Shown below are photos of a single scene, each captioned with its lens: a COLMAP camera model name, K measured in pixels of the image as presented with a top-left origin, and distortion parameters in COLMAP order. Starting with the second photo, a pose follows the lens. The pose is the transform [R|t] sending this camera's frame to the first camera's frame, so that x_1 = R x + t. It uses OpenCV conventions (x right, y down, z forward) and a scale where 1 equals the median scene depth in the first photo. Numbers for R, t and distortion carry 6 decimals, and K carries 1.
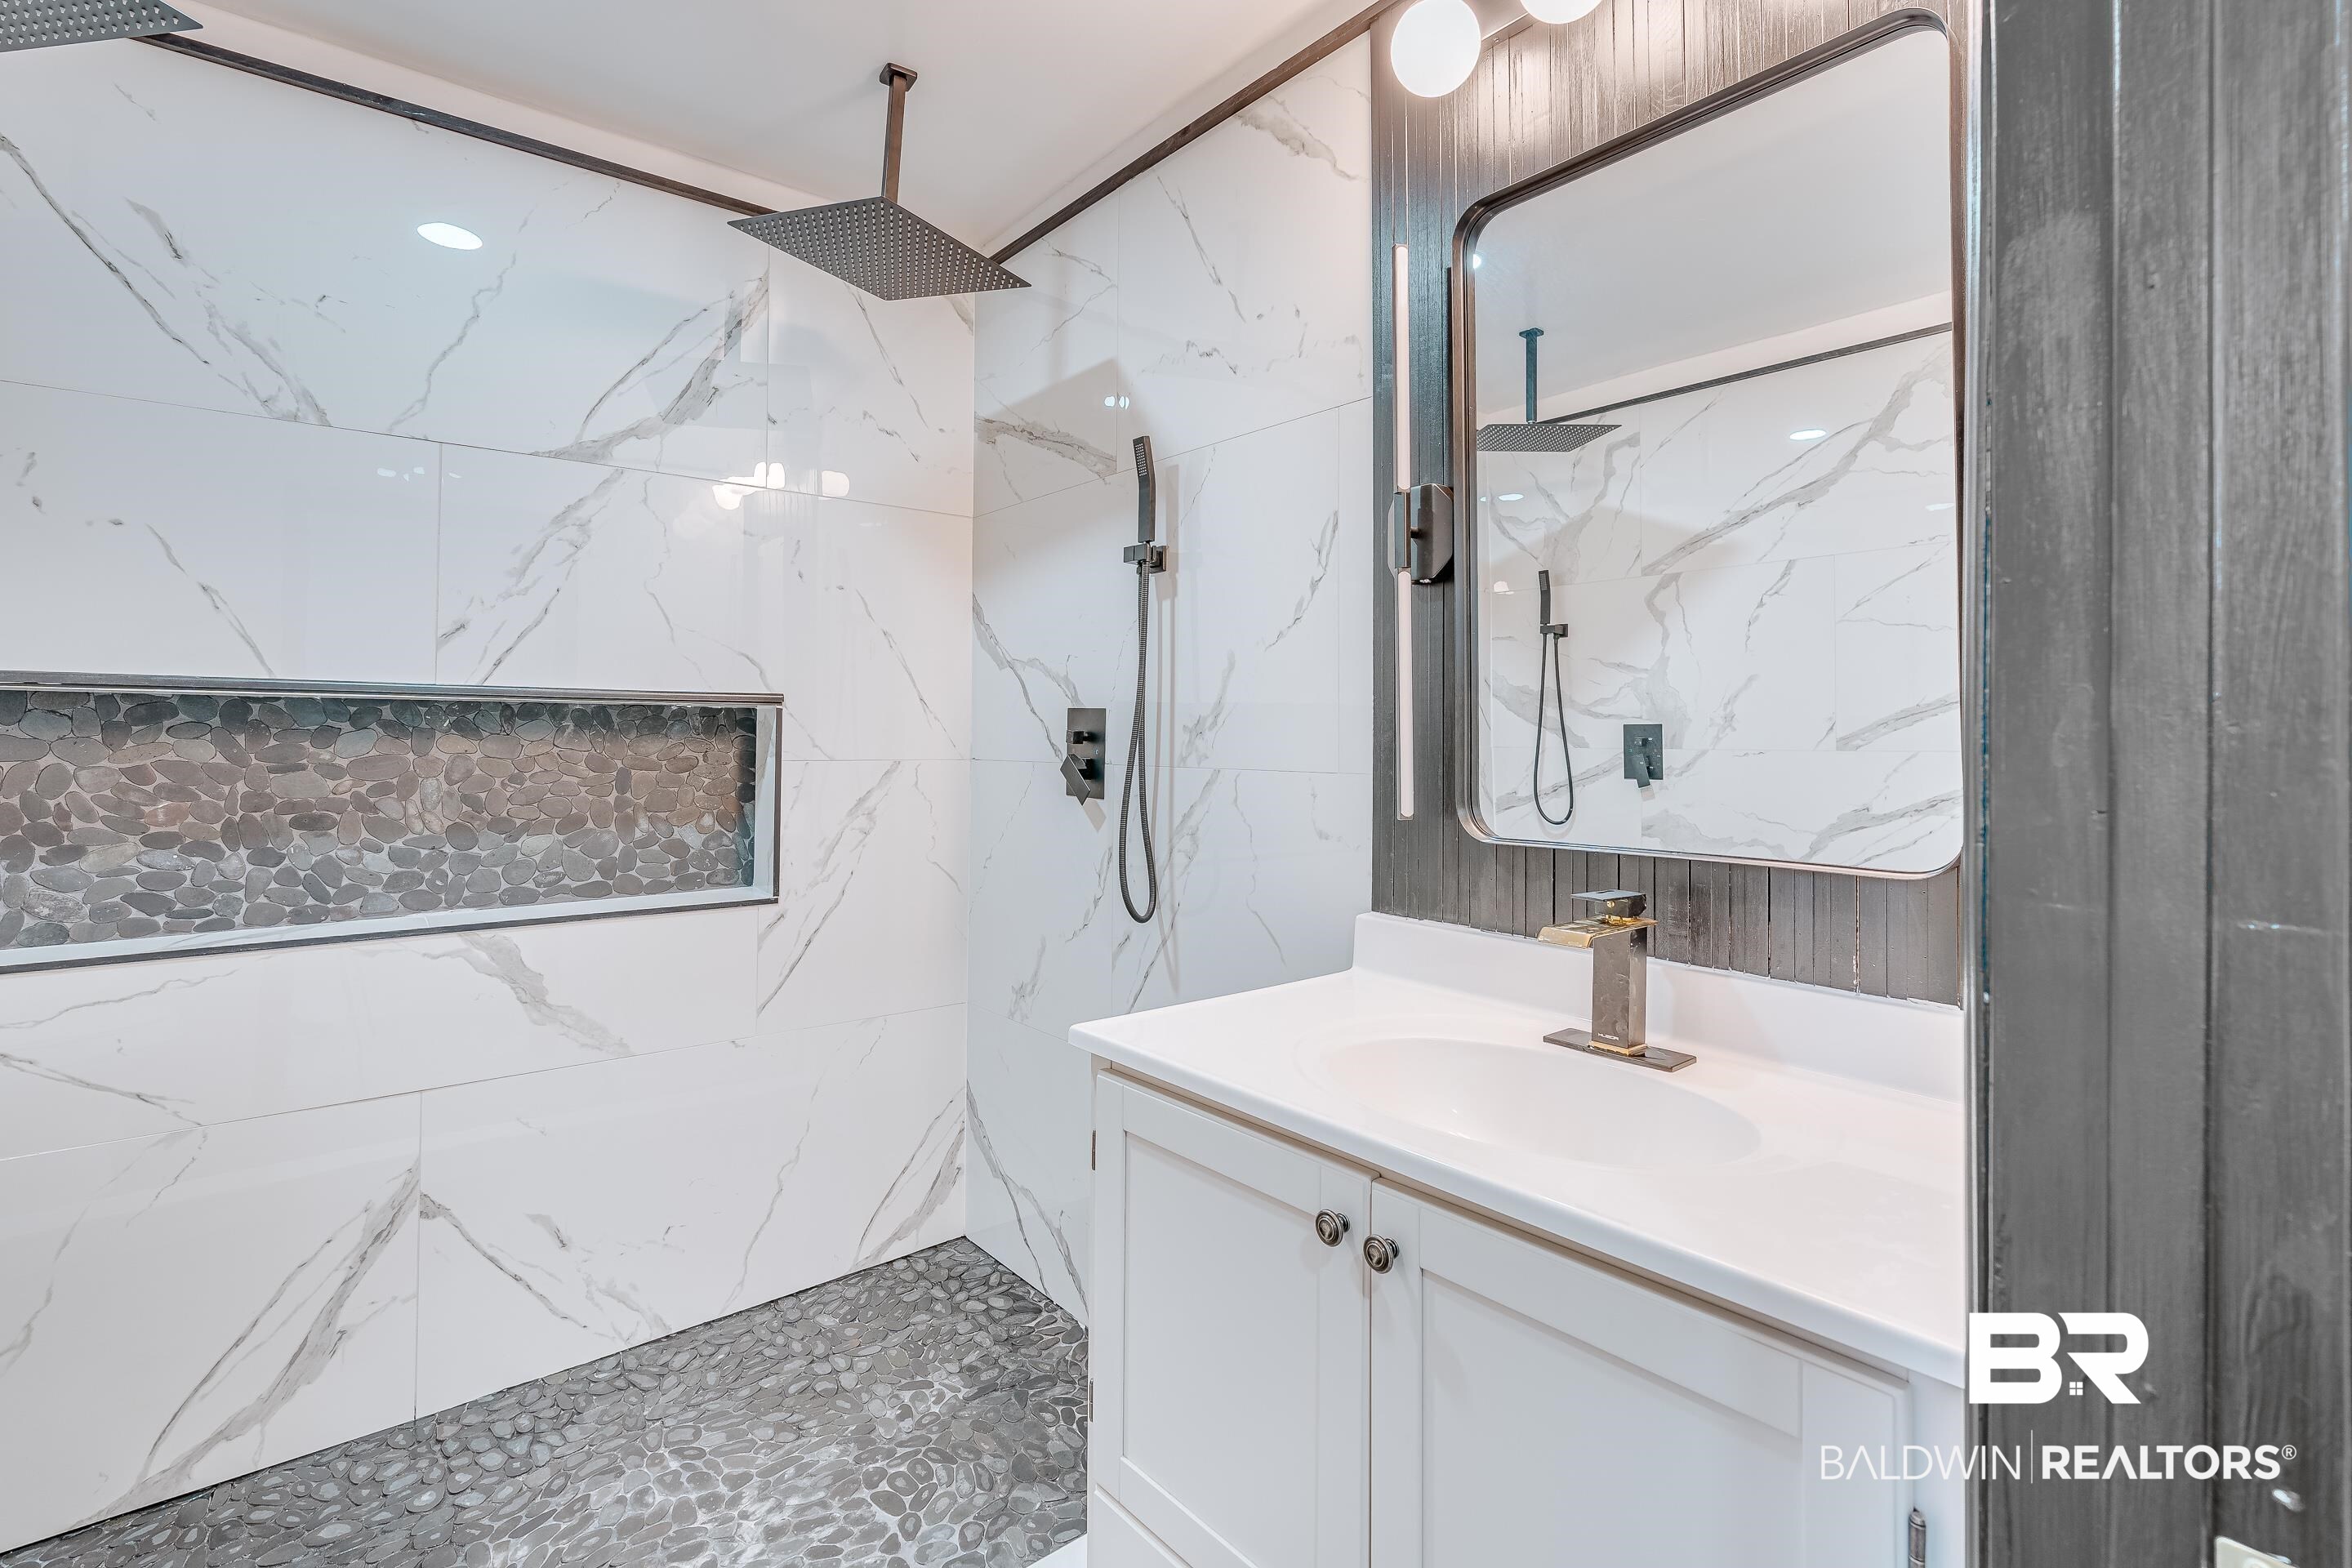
lens RADIAL K [[1051.6, 0, 1170.7], [0, 1051.6, 717.8], [0, 0, 1]] dist [-0.006478, 0.001097]
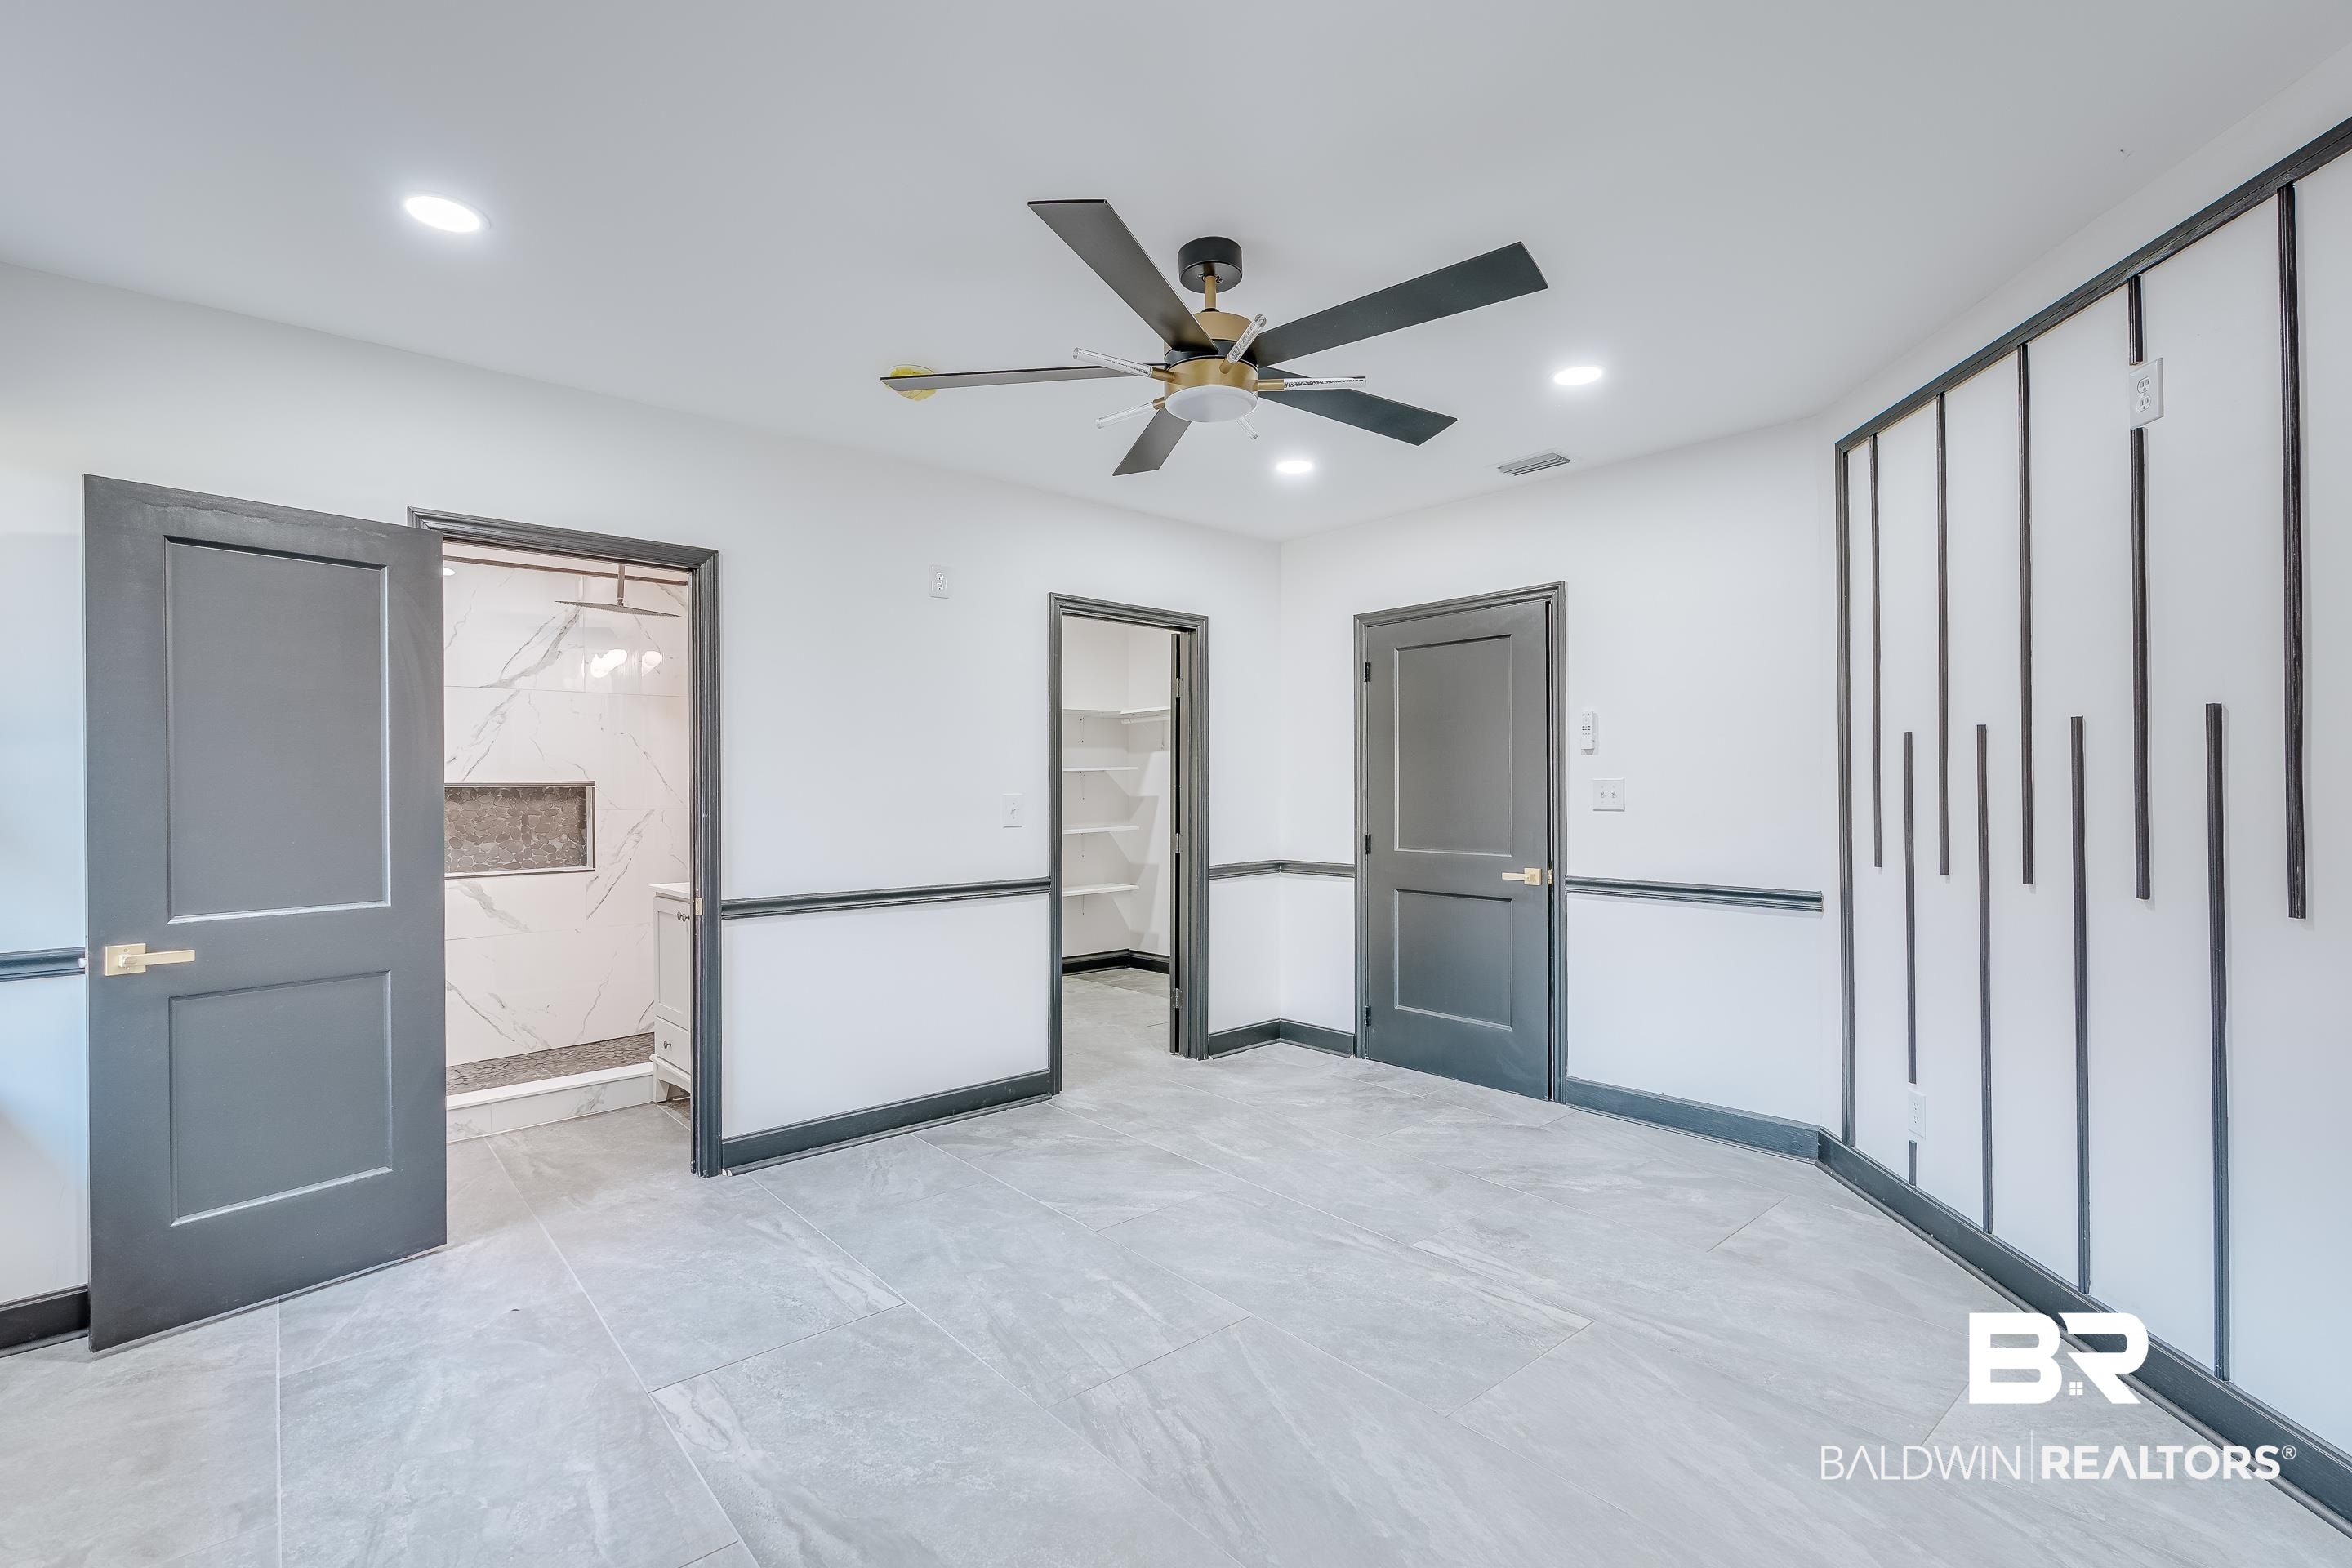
lens RADIAL K [[1051.6, 0, 1189.2], [0, 1051.6, 795.3], [0, 0, 1]] dist [-0.006478, 0.001097]
pose [[0.998996, -0.020489, 0.039831, 0.878289], [0.019792, 0.999646, 0.017806, -0.007271], [-0.040182, -0.016999, 0.999048, -1.415442]]
